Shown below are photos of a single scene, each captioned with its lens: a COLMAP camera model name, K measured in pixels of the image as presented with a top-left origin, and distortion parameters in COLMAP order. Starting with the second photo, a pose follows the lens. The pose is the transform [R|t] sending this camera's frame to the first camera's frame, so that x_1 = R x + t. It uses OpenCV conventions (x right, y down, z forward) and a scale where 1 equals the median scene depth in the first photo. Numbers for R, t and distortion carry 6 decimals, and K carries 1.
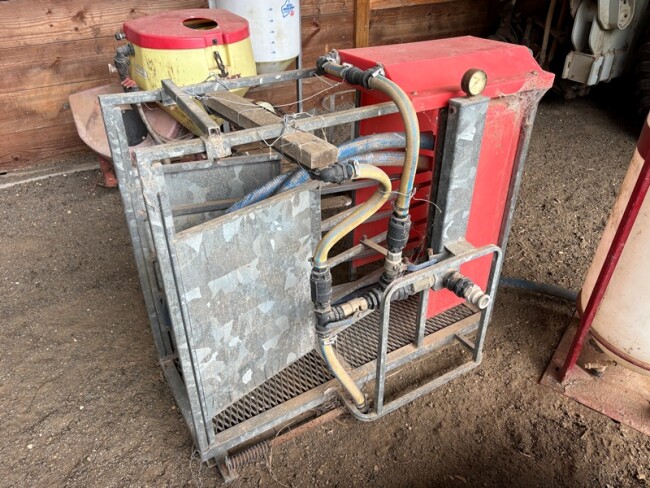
lens RADIAL K [[490.9, 0, 325.1], [0, 490.9, 245.0], [0, 0, 1]] dist [0.038992, -0.039559]
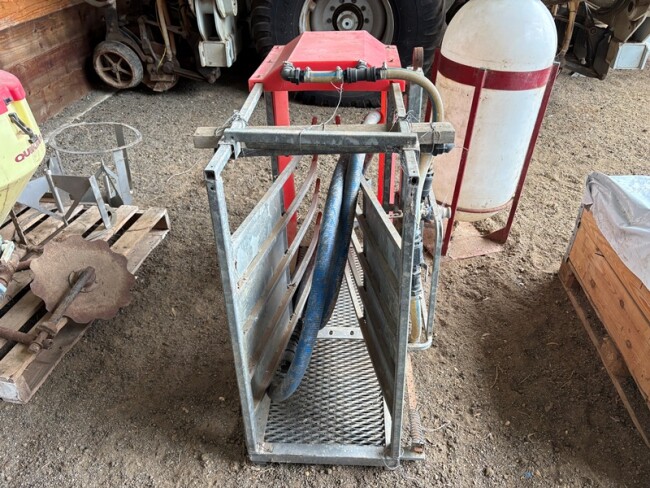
lens RADIAL K [[490.9, 0, 325.2], [0, 490.9, 243.8], [0, 0, 1]] dist [0.038992, -0.039559]
pose [[0.567797, -0.457261, 0.684485, -0.313721], [0.456262, 0.866927, 0.200658, -0.089244], [-0.685151, 0.198371, 0.700869, 0.112662]]
